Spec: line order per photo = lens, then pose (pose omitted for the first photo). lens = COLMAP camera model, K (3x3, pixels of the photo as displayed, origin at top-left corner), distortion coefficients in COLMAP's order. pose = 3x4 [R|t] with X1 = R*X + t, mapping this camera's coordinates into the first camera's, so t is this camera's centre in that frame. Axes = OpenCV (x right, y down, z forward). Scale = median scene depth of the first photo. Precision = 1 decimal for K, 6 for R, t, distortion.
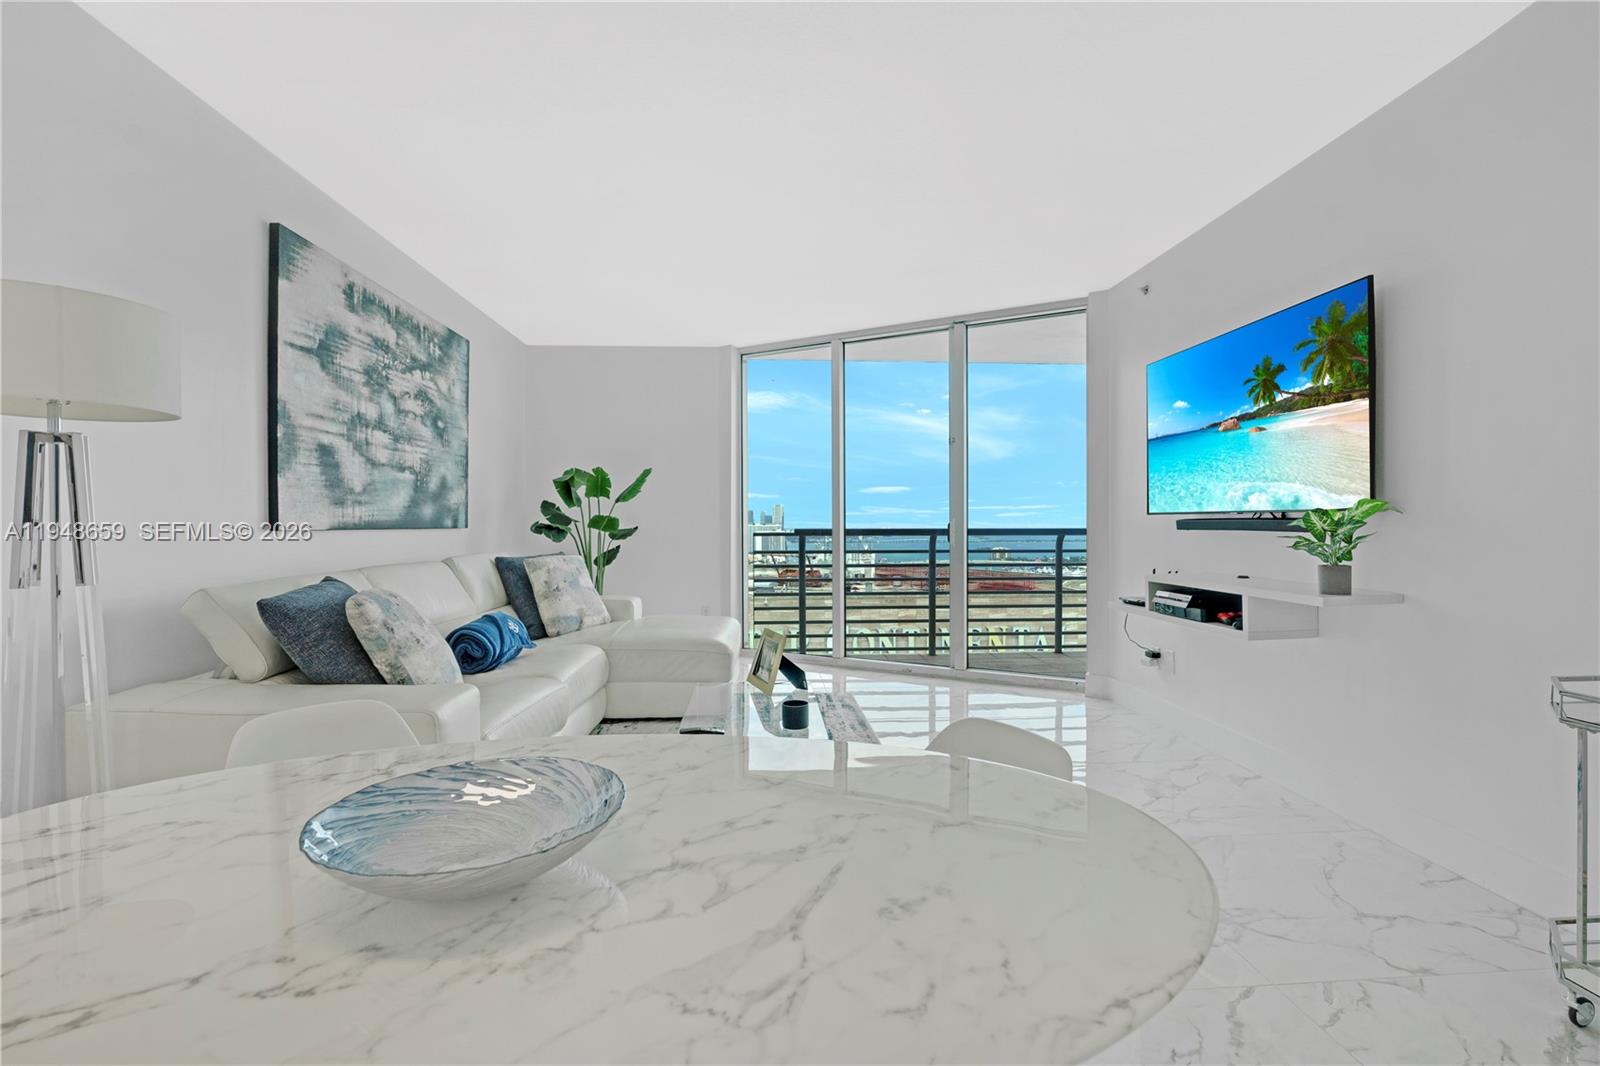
lens RADIAL K [[712.0, 0, 798.2], [0, 712.0, 529.5], [0, 0, 1]] dist [-0.013036, -0.000157]
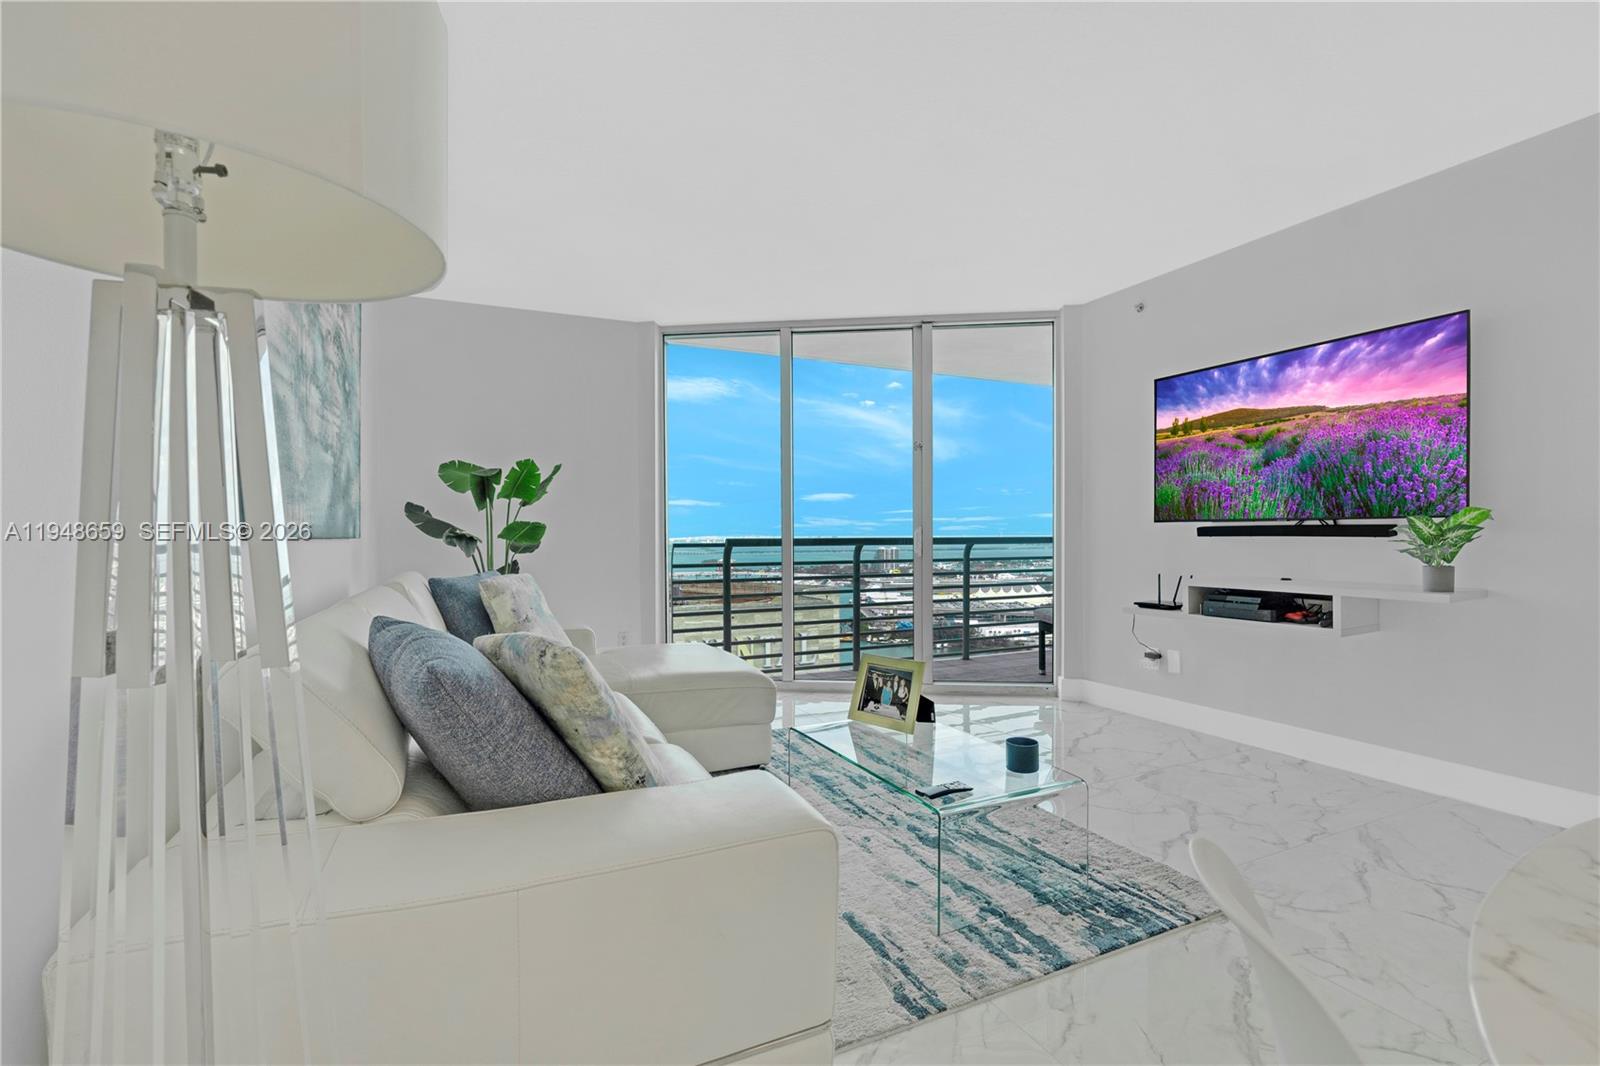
lens RADIAL K [[719.3, 0, 802.5], [0, 719.3, 544.4], [0, 0, 1]] dist [-0.014636, -0.000035]
pose [[0.927156, -0.006953, 0.374610, -0.404419], [0.005334, 0.999971, 0.005361, 0.003397], [-0.374637, -0.002972, 0.927167, 0.223790]]
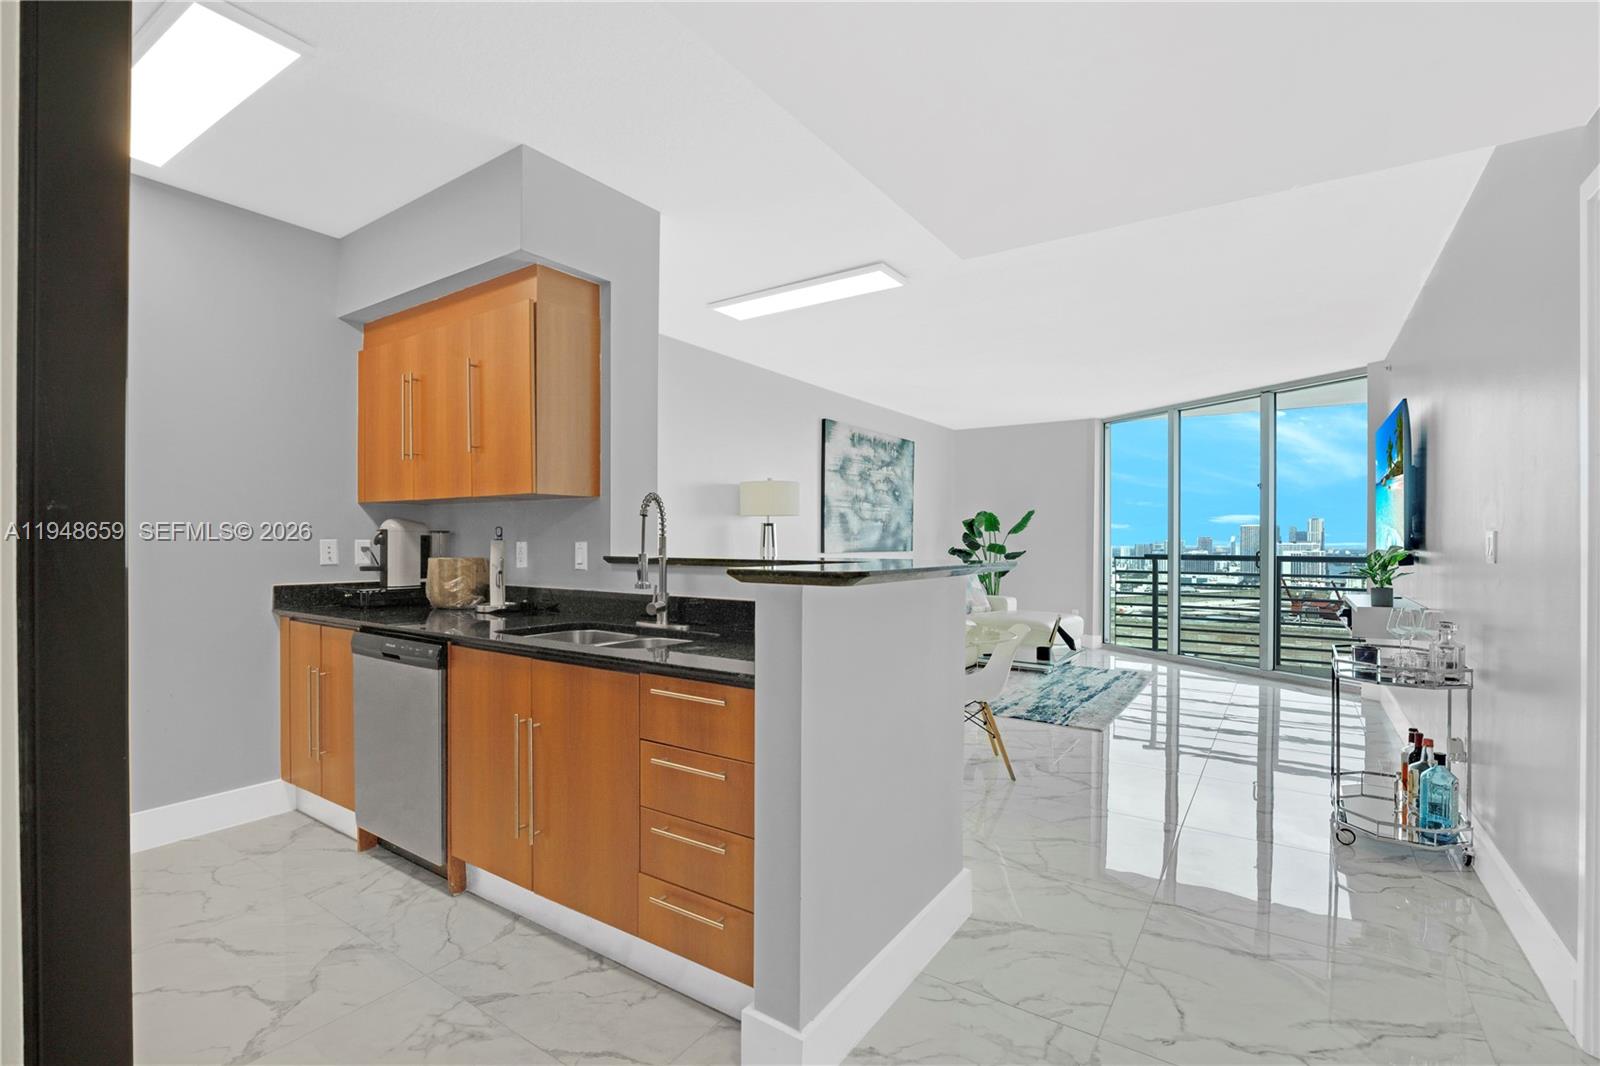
lens RADIAL K [[719.3, 0, 802.5], [0, 719.3, 544.4], [0, 0, 1]] dist [-0.014636, -0.000035]
pose [[0.795917, 0.010063, -0.605322, 0.466861], [-0.011251, 0.999935, 0.001830, -0.022343], [0.605301, 0.005354, 0.795979, -0.678090]]
